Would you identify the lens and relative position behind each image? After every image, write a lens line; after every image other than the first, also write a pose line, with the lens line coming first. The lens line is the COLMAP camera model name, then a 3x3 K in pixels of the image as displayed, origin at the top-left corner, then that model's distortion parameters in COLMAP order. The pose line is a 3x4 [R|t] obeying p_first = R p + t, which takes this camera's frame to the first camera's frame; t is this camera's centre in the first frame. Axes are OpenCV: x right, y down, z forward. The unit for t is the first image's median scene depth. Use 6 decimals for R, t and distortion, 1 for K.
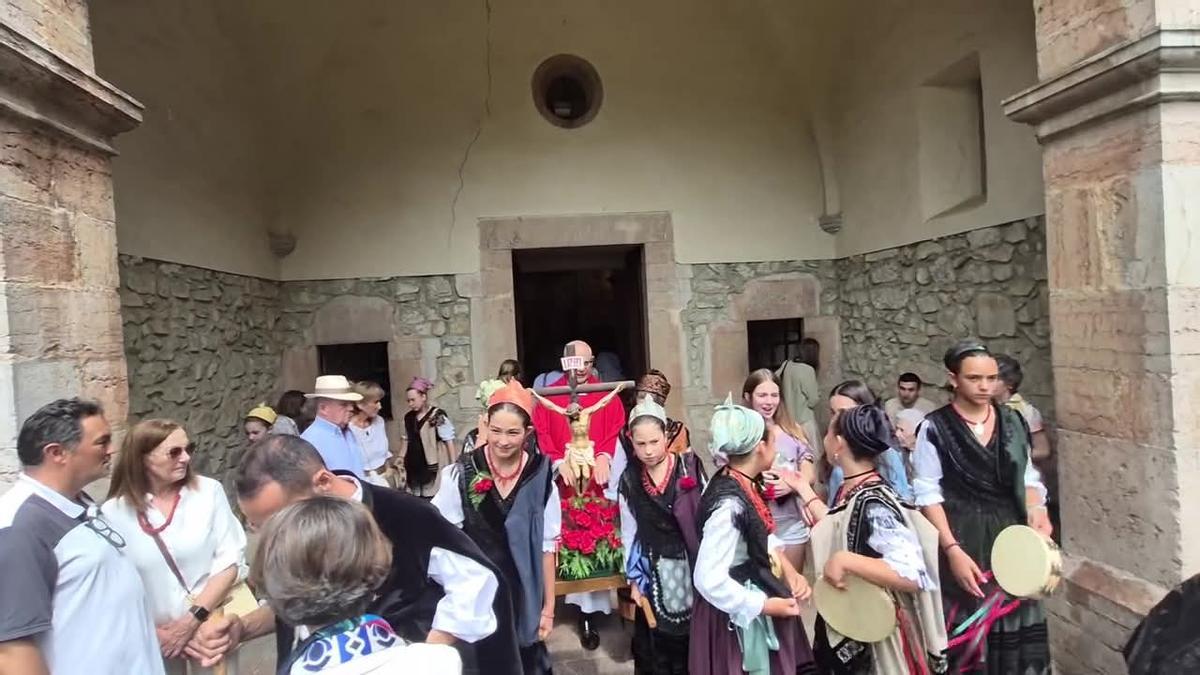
lens RADIAL K [[595.0, 0, 589.2], [0, 595.0, 337.9], [0, 0, 1]] dist [0.002052, -0.000817]
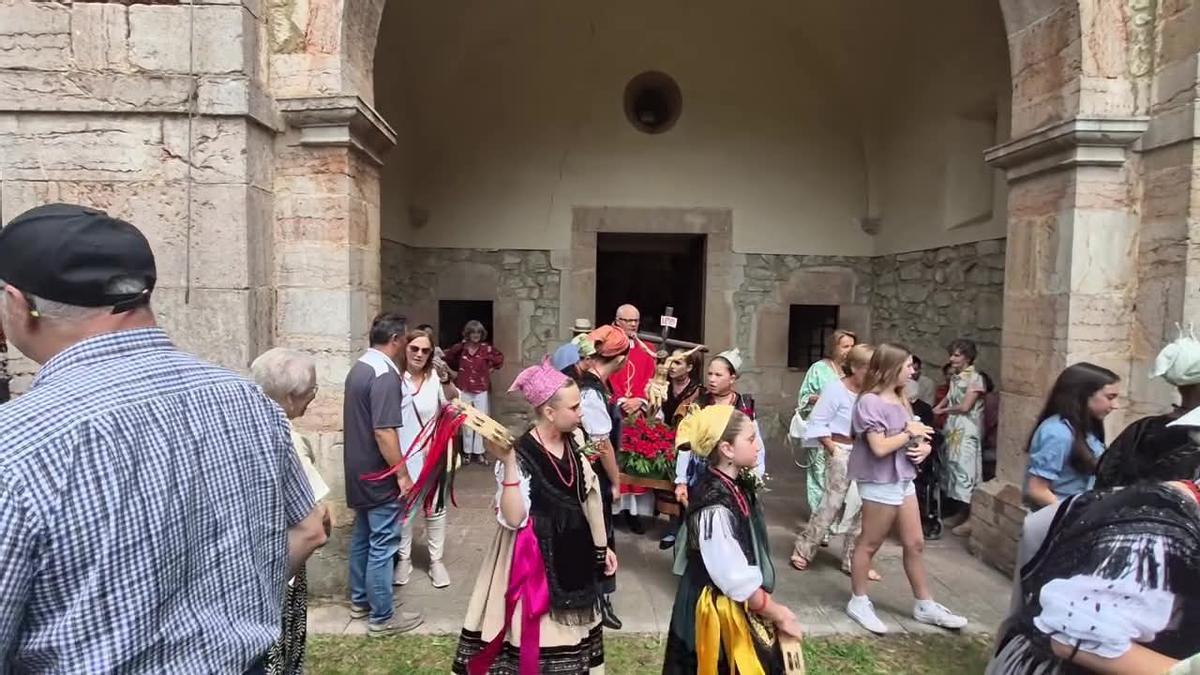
lens RADIAL K [[595.0, 0, 589.2], [0, 595.0, 337.9], [0, 0, 1]] dist [0.002052, -0.000817]
pose [[0.993941, 0.073826, -0.081428, -0.031956], [-0.070816, 0.996717, 0.039253, 0.020371], [0.084059, -0.033249, 0.995906, -0.226837]]
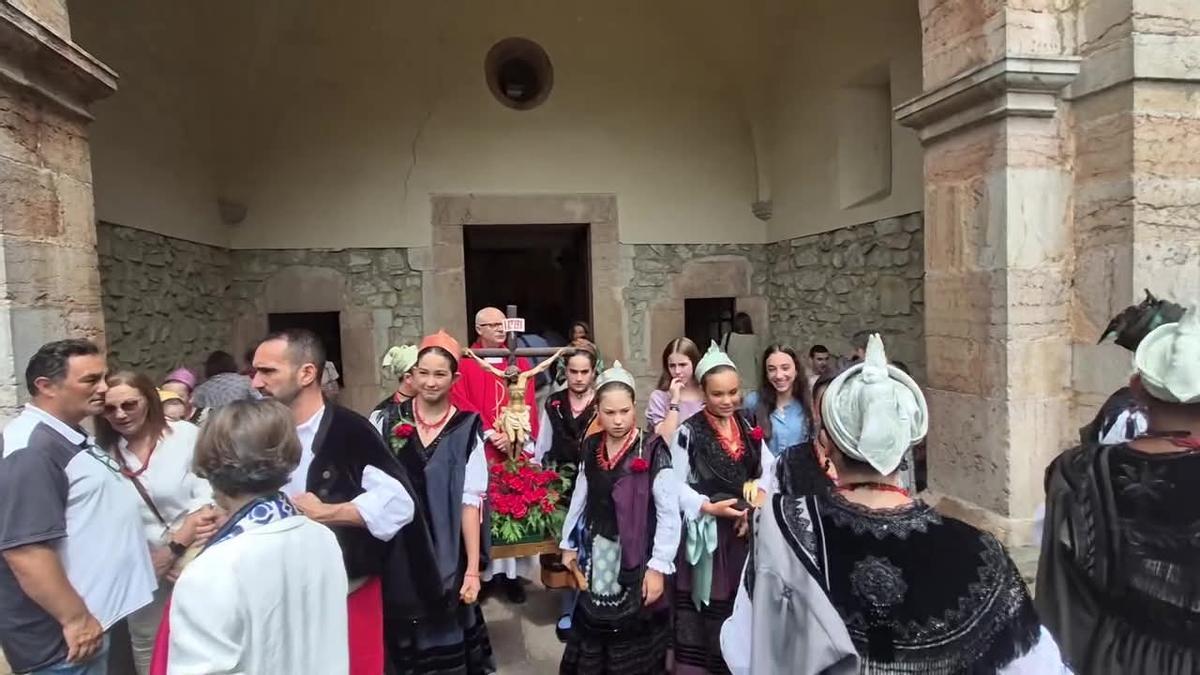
lens RADIAL K [[595.0, 0, 589.2], [0, 595.0, 337.9], [0, 0, 1]] dist [0.002052, -0.000817]
pose [[0.996245, 0.015039, 0.085261, 0.003821], [-0.017531, 0.999438, 0.028560, 0.014939], [-0.084783, -0.029947, 0.995949, -0.062103]]
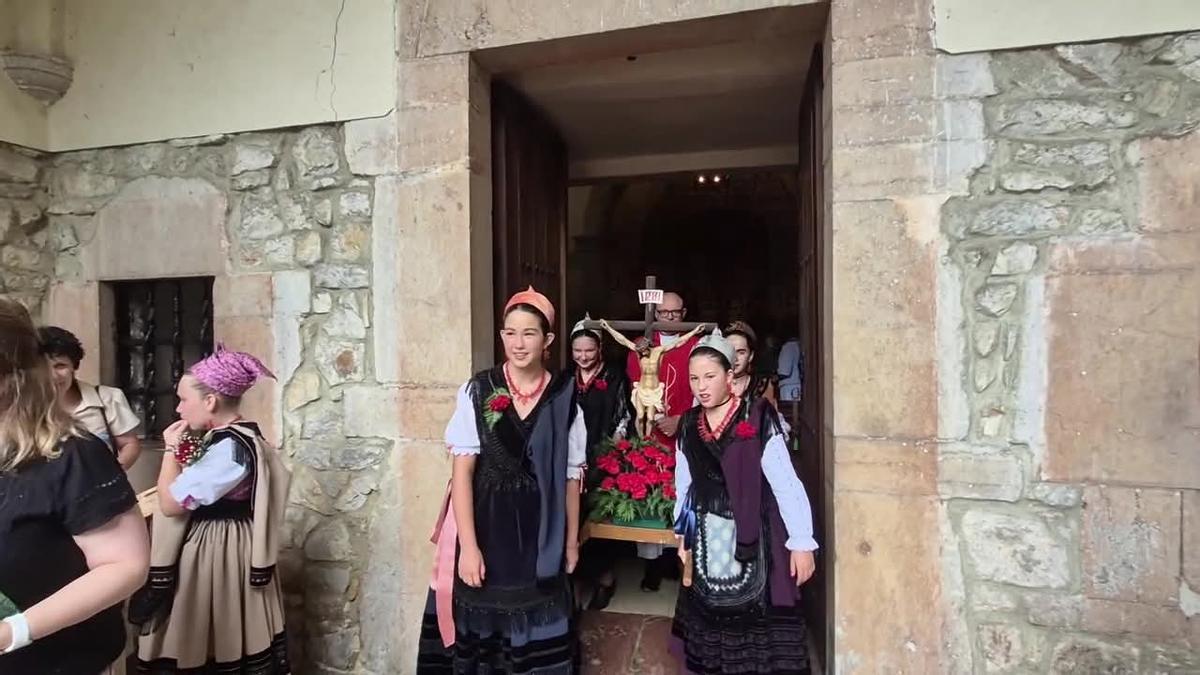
lens RADIAL K [[595.0, 0, 589.2], [0, 595.0, 337.9], [0, 0, 1]] dist [0.002052, -0.000817]
pose [[0.936022, 0.046417, -0.348866, 0.095534], [-0.045636, 0.998903, 0.010460, 0.035883], [0.348969, 0.006130, 0.937114, 0.671134]]
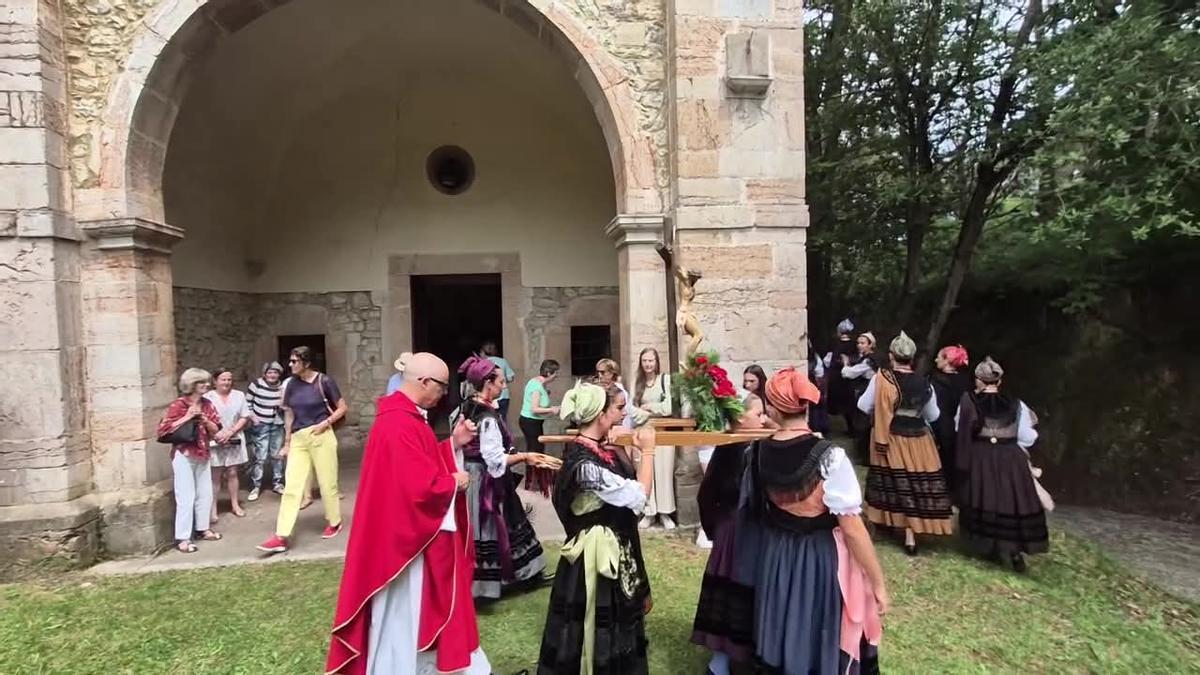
lens RADIAL K [[595.0, 0, 589.2], [0, 595.0, 337.9], [0, 0, 1]] dist [0.002052, -0.000817]
pose [[0.999543, 0.024871, 0.017194, 0.308675], [-0.025120, 0.999581, 0.014398, -0.024182], [-0.016829, -0.014824, 0.999748, -0.527181]]
